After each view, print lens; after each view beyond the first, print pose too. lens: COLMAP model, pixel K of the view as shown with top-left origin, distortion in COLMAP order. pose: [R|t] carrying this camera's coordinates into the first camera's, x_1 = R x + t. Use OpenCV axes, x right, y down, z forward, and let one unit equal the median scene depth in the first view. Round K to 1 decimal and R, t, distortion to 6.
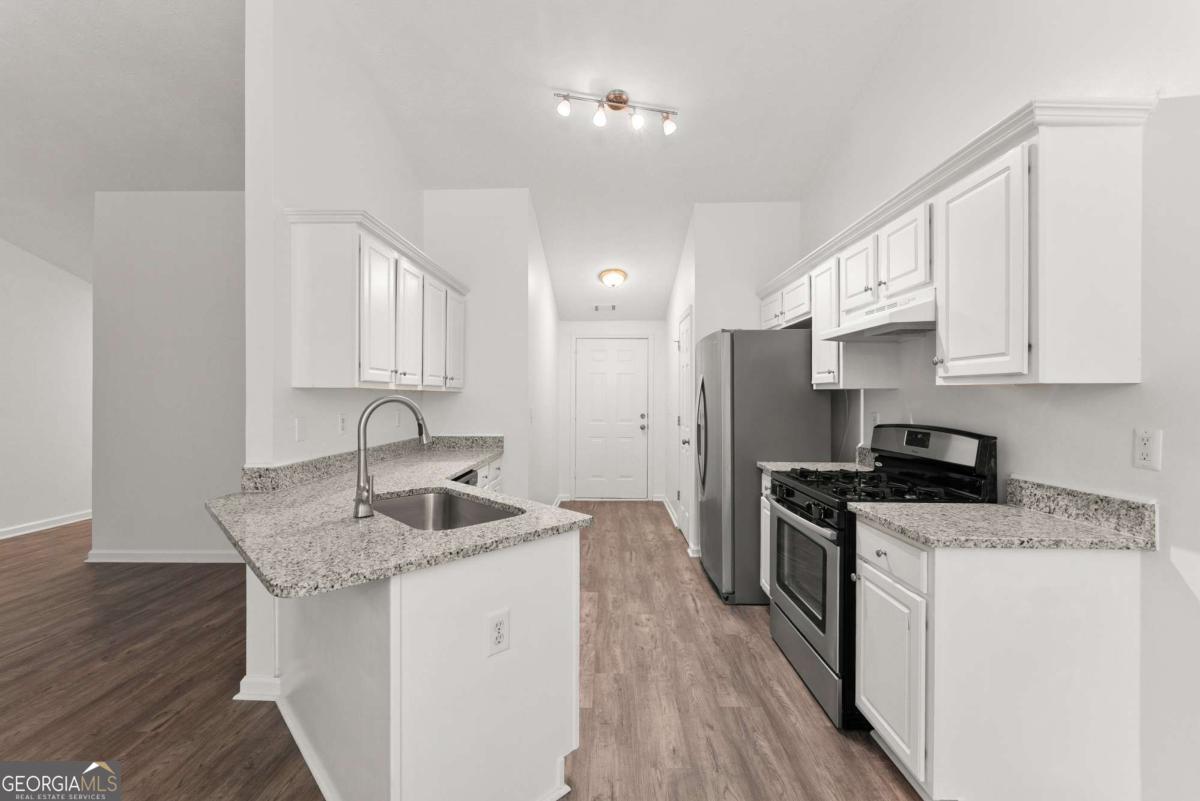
lens RADIAL K [[487.6, 0, 601.3], [0, 487.6, 400.1], [0, 0, 1]] dist [-0.002981, -0.000821]
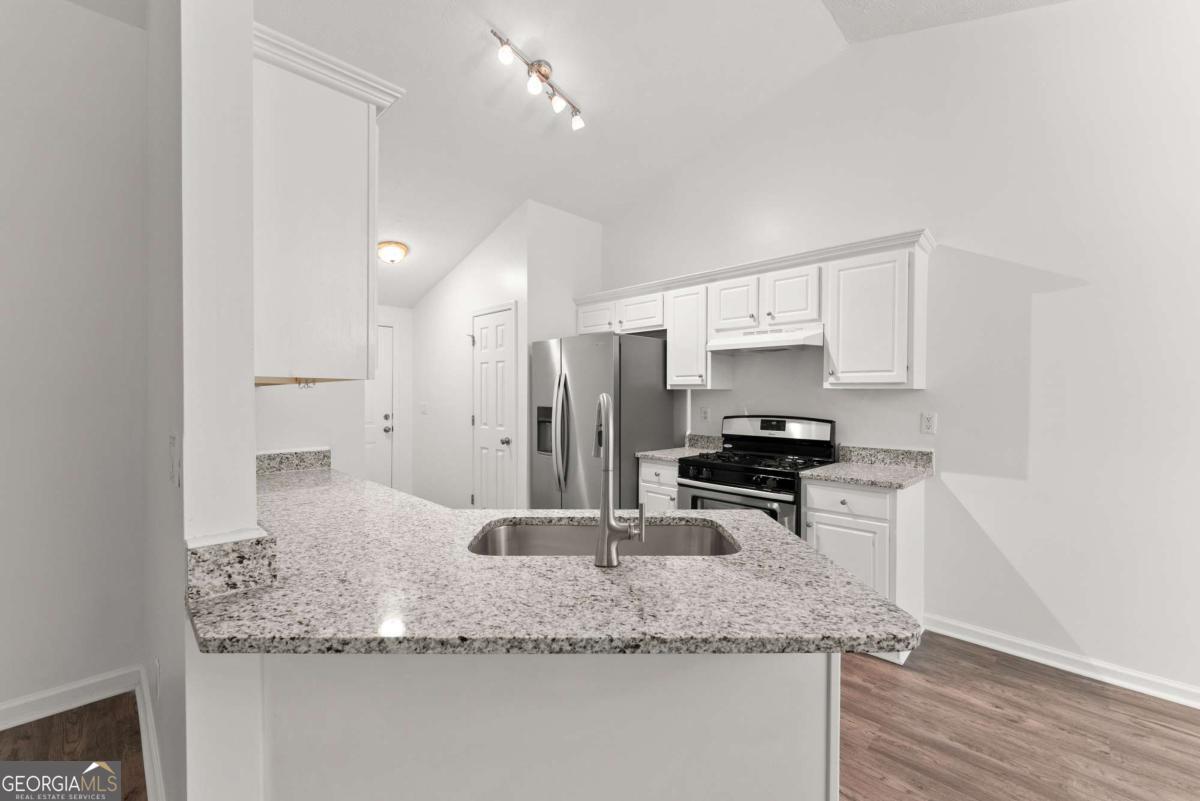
lens RADIAL K [[487.6, 0, 590.5], [0, 487.6, 399.4], [0, 0, 1]] dist [-0.002981, -0.000821]
pose [[0.695153, -0.003836, 0.718851, -0.743639], [0.001155, 0.999990, 0.004219, -0.002685], [-0.718861, -0.002103, 0.695151, 0.386176]]
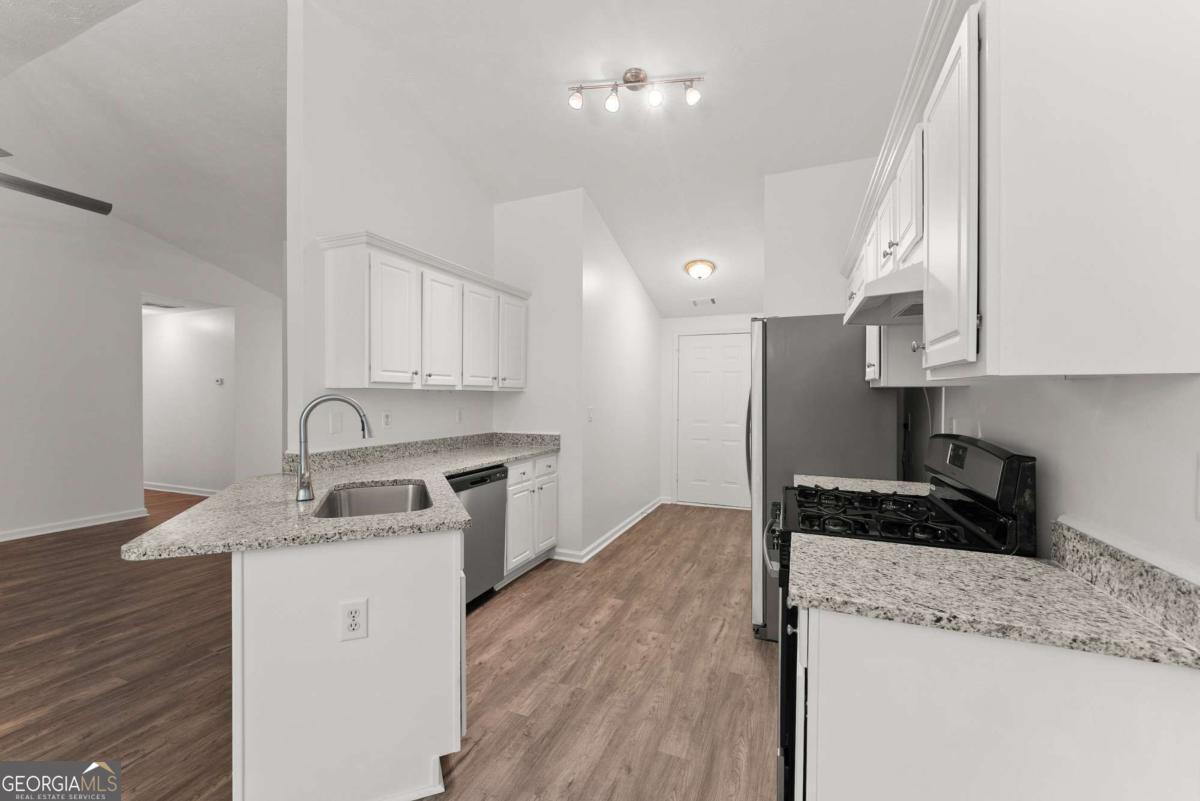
lens RADIAL K [[487.6, 0, 599.2], [0, 487.6, 401.0], [0, 0, 1]] dist [-0.002981, -0.000821]
pose [[0.930160, 0.005264, -0.367118, 0.415276], [-0.003897, 0.999982, 0.004464, -0.002113], [0.367135, -0.002722, 0.930164, 0.134808]]
